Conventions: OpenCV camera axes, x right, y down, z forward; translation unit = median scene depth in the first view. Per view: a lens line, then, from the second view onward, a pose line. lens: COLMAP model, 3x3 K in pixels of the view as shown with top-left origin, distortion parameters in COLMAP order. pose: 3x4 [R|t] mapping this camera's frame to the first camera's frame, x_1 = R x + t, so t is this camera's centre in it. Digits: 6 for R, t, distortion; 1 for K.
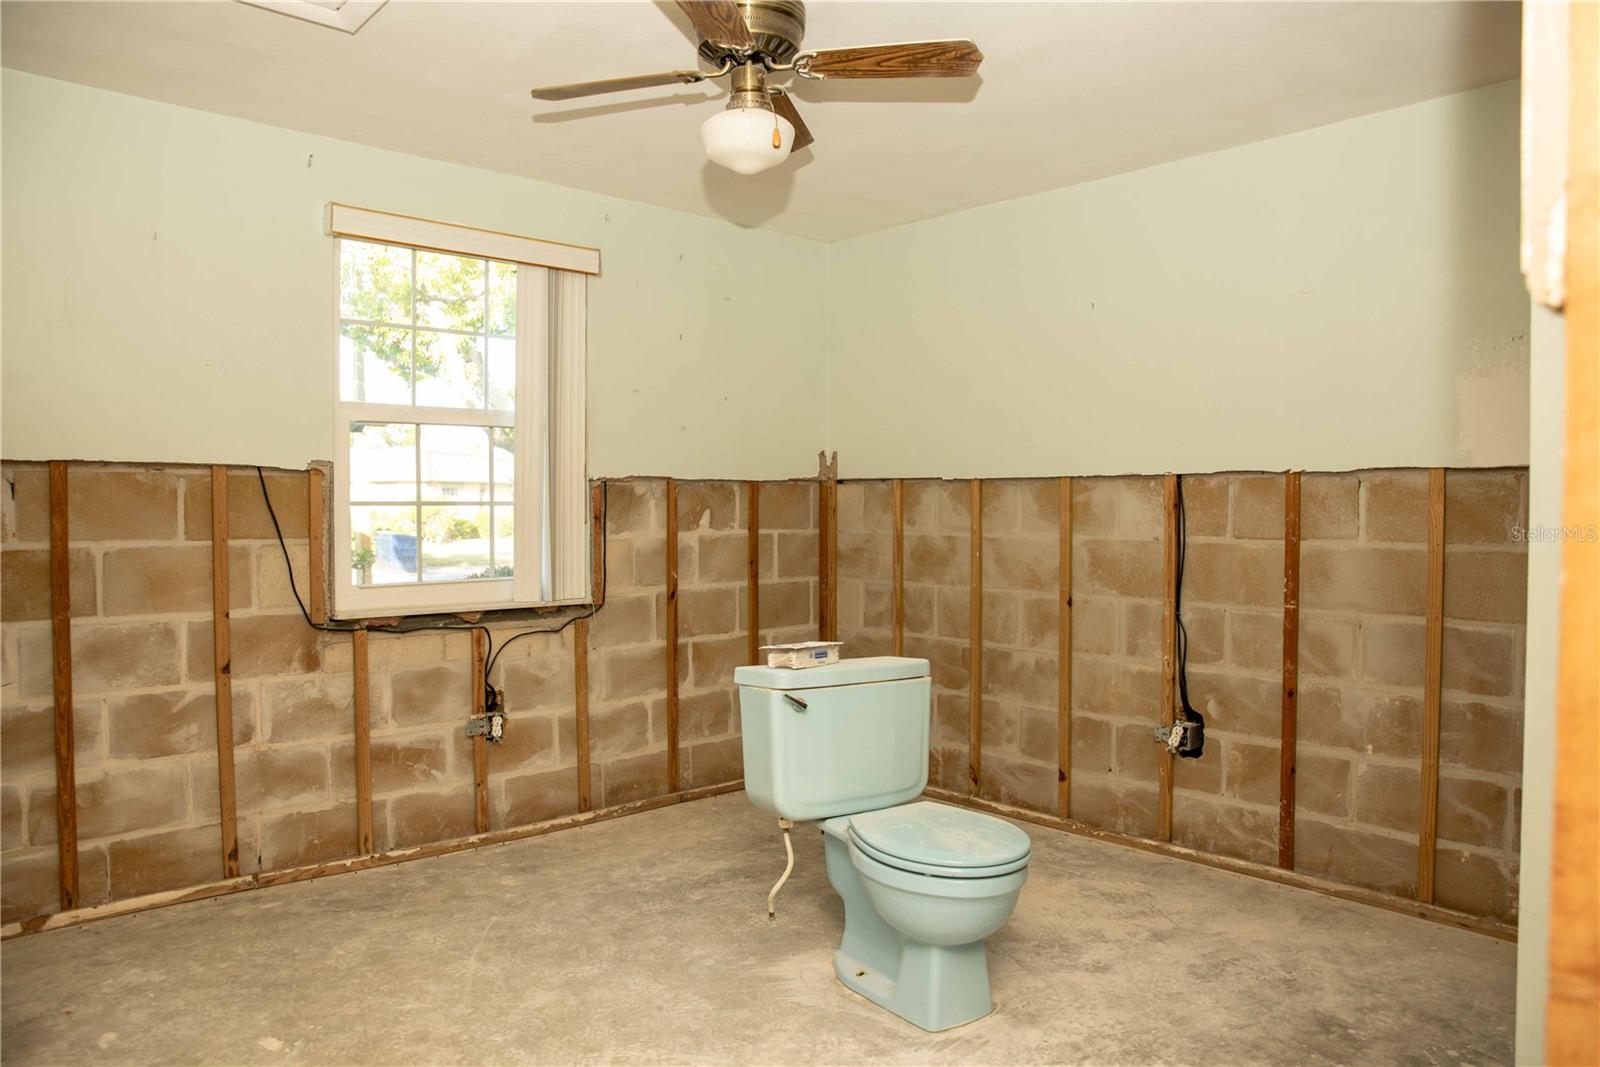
lens RADIAL K [[1102.3, 0, 800.0], [0, 1102.3, 533.5], [0, 0, 1]] dist [-0.131451, 0.093213]
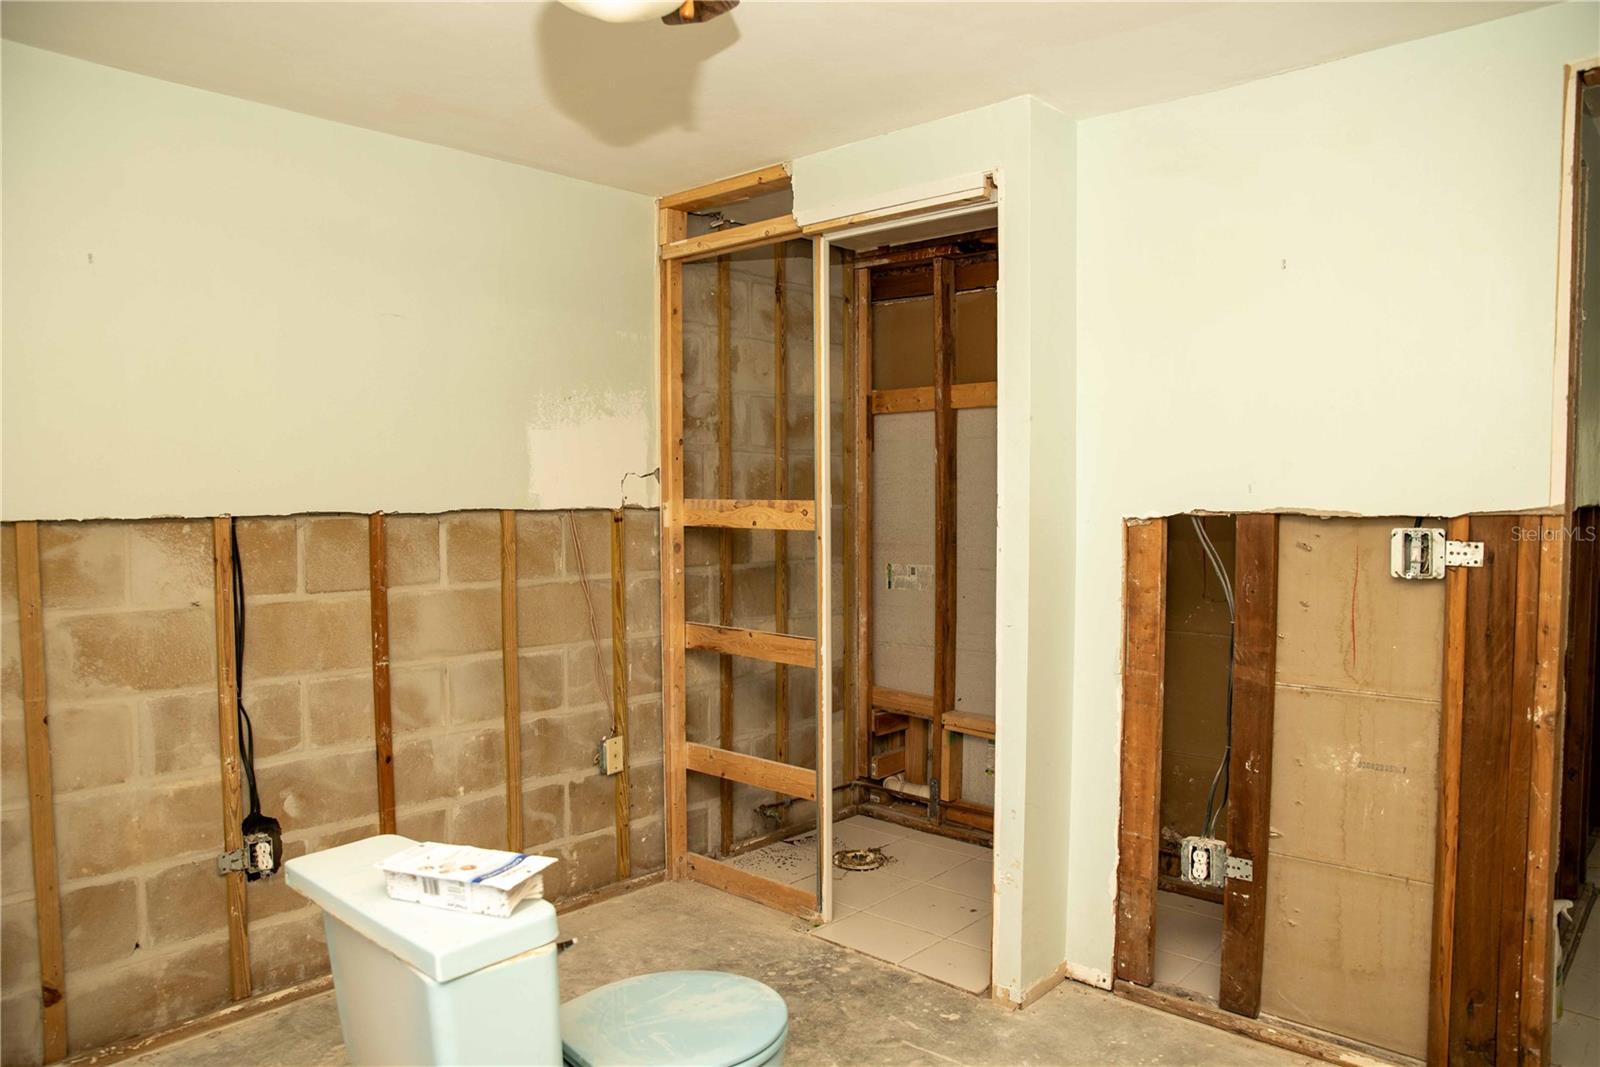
lens RADIAL K [[1102.3, 0, 800.0], [0, 1102.3, 533.5], [0, 0, 1]] dist [-0.131451, 0.093213]
pose [[-0.098088, -0.042621, 0.994265, -0.444642], [0.024417, 0.998679, 0.045219, -0.068667], [-0.994878, 0.028712, -0.096917, 0.701535]]
